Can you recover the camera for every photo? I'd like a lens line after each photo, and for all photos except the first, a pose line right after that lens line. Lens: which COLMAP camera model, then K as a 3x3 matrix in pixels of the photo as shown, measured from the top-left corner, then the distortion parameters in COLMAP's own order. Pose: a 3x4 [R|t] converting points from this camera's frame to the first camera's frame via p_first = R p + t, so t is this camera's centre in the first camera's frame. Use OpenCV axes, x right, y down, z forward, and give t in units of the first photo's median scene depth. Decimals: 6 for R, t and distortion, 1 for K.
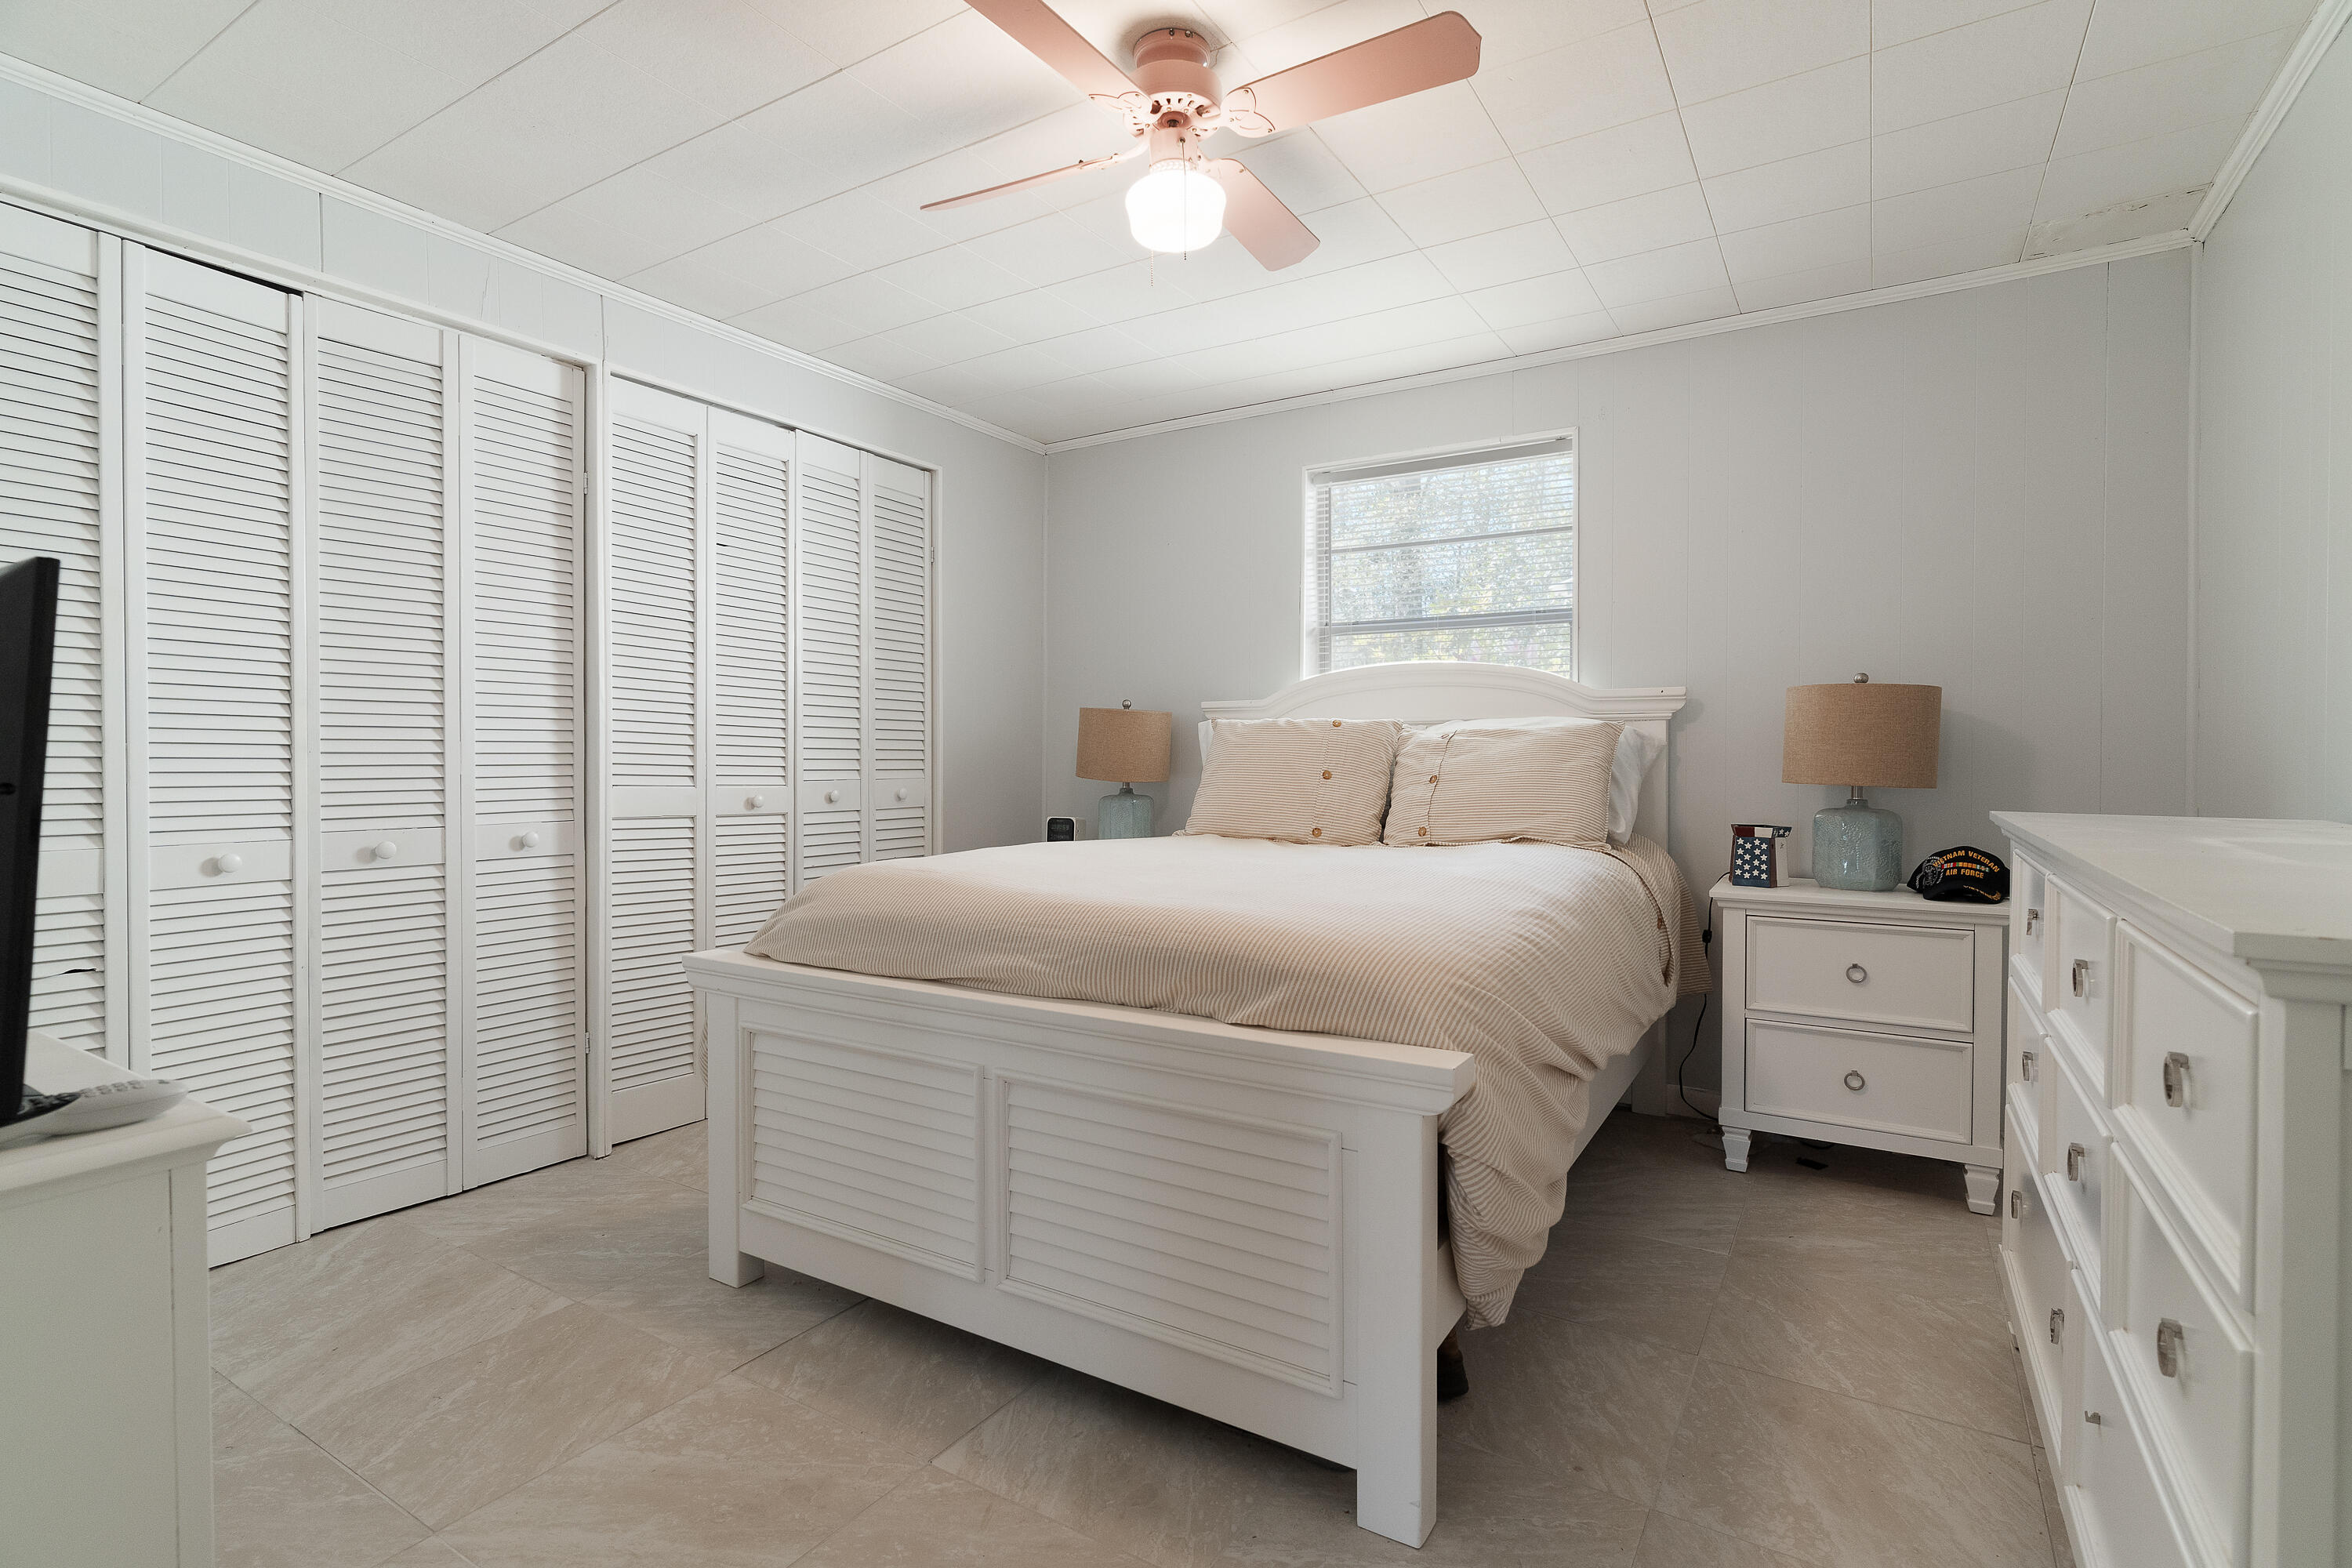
lens RADIAL K [[1133.1, 0, 1197.2], [0, 1133.1, 781.0], [0, 0, 1]] dist [0.000857, 0.000512]
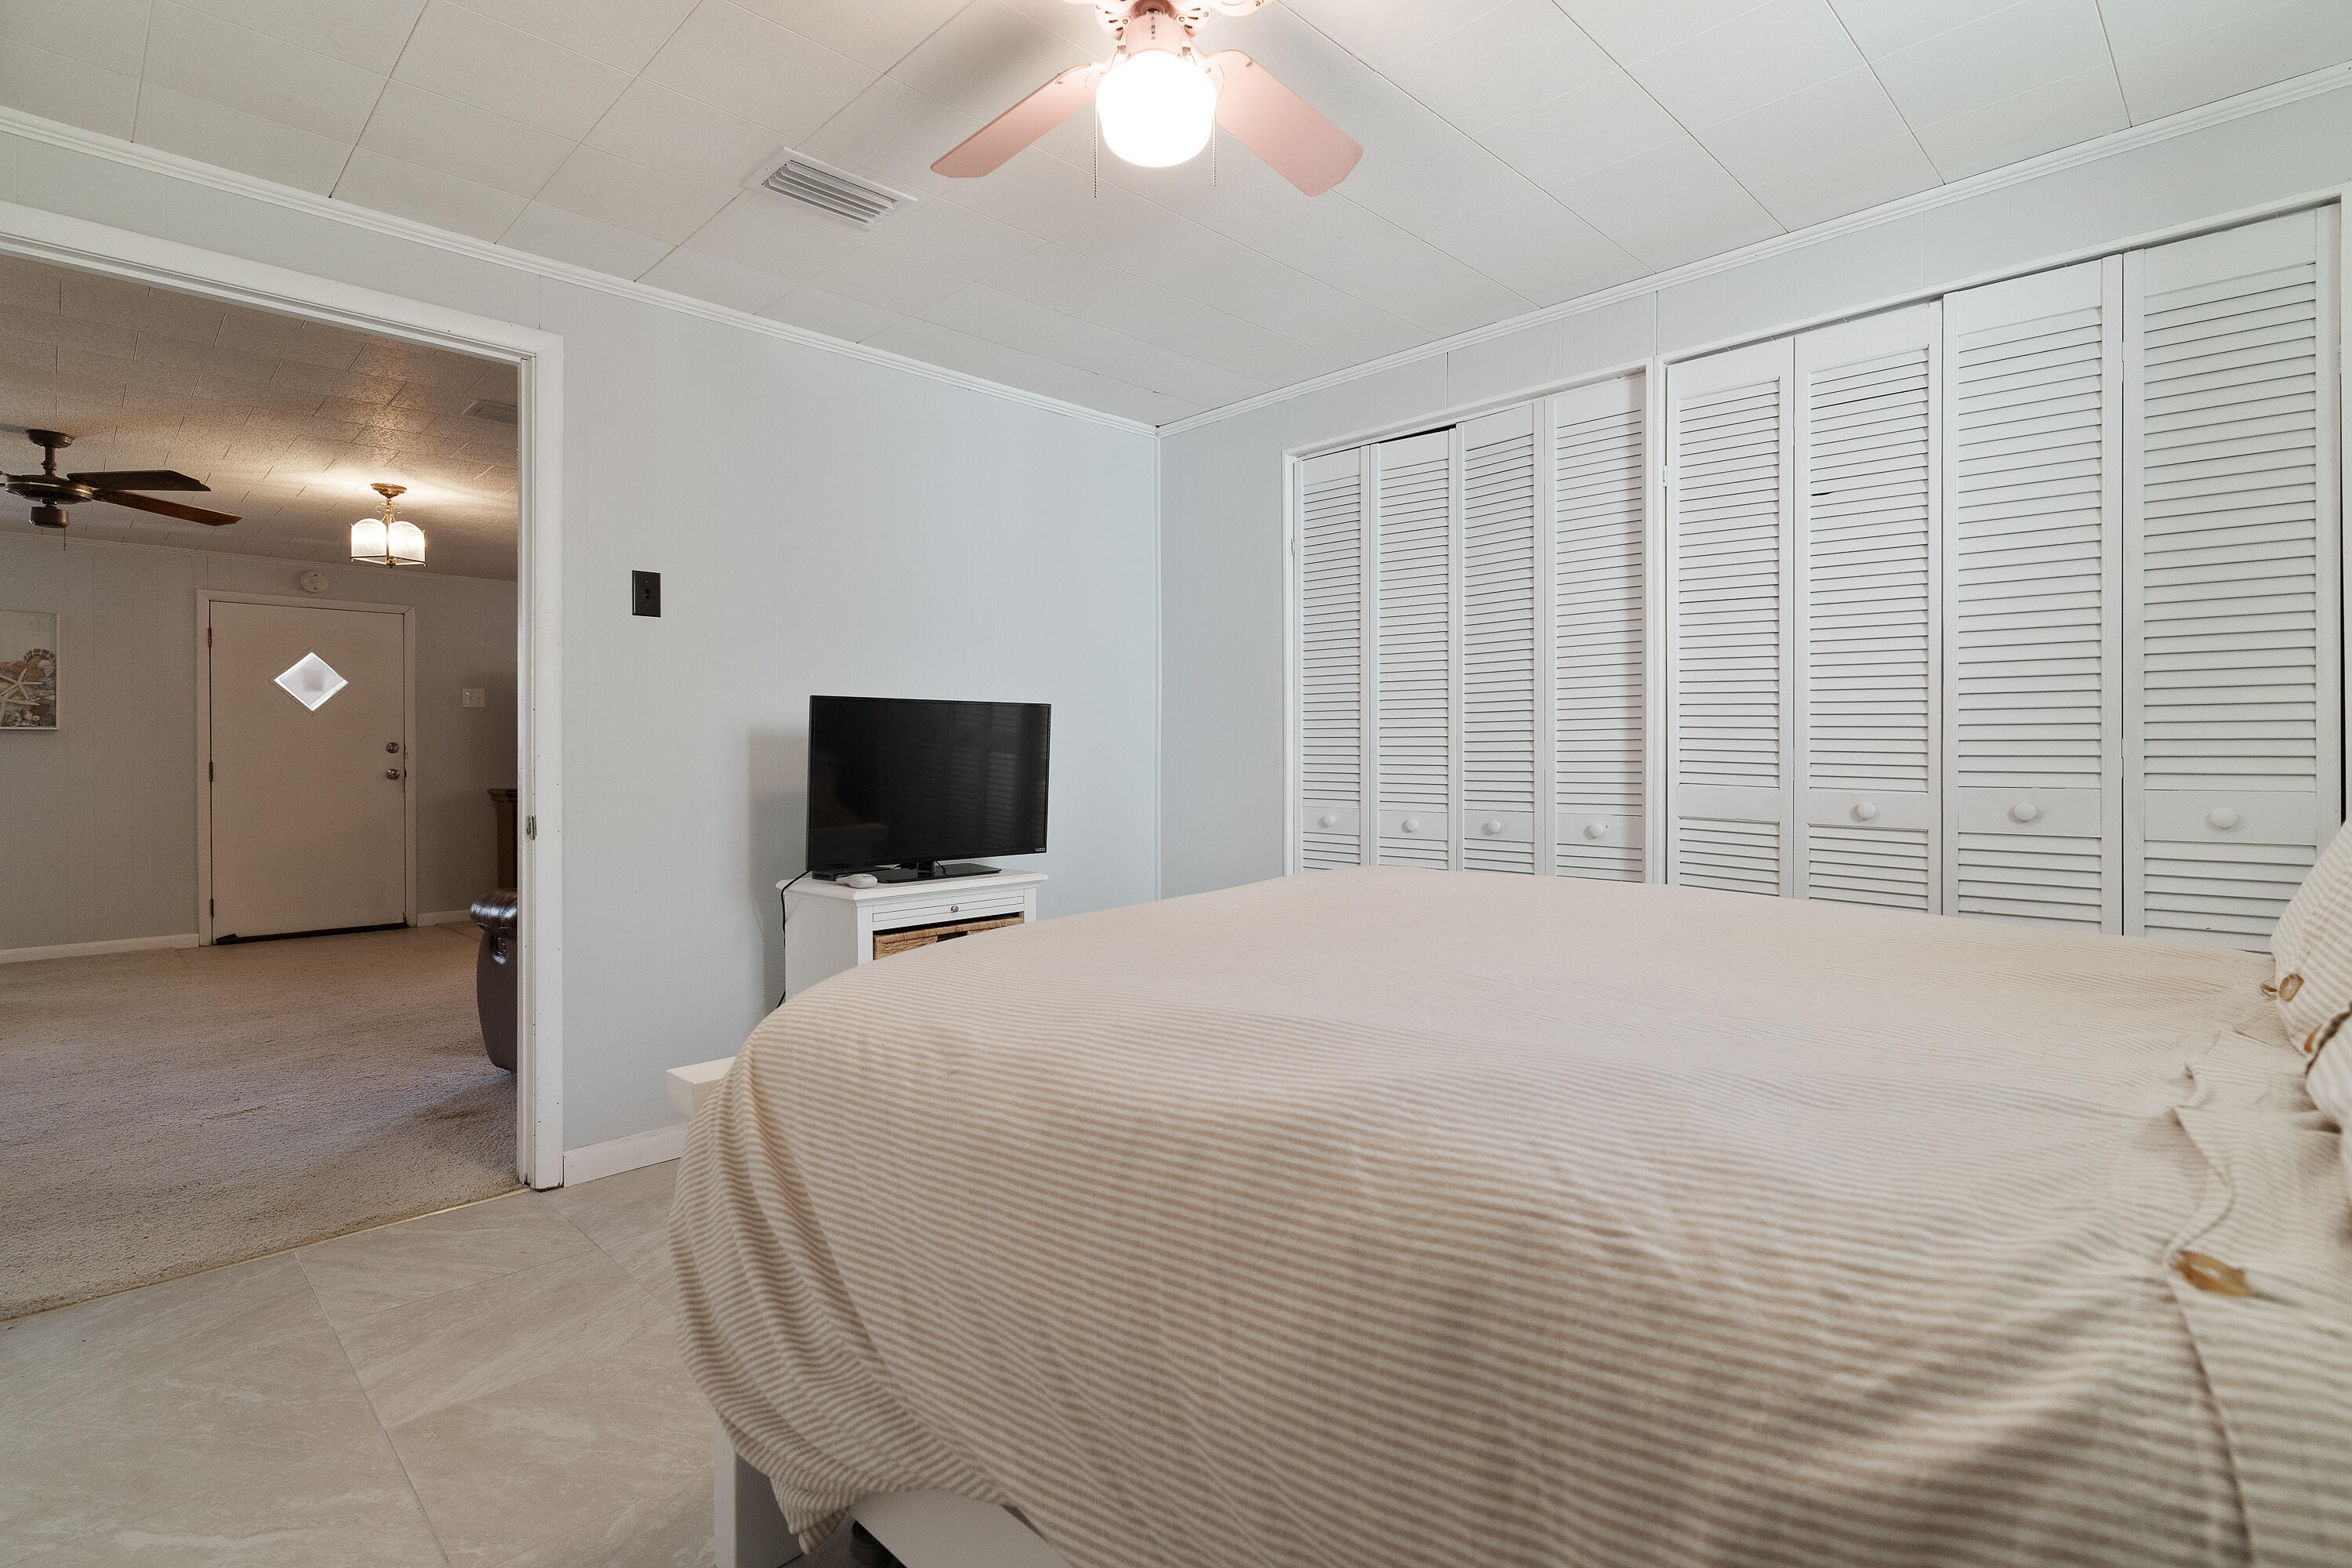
lens RADIAL K [[1114.6, 0, 1177.8], [0, 1114.6, 733.9], [0, 0, 1]] dist [0.002086, 0.000619]
pose [[-0.237699, -0.026820, -0.970969, 0.470087], [-0.024593, 0.999464, -0.021586, -0.006375], [0.971028, 0.018748, -0.238231, 0.751952]]
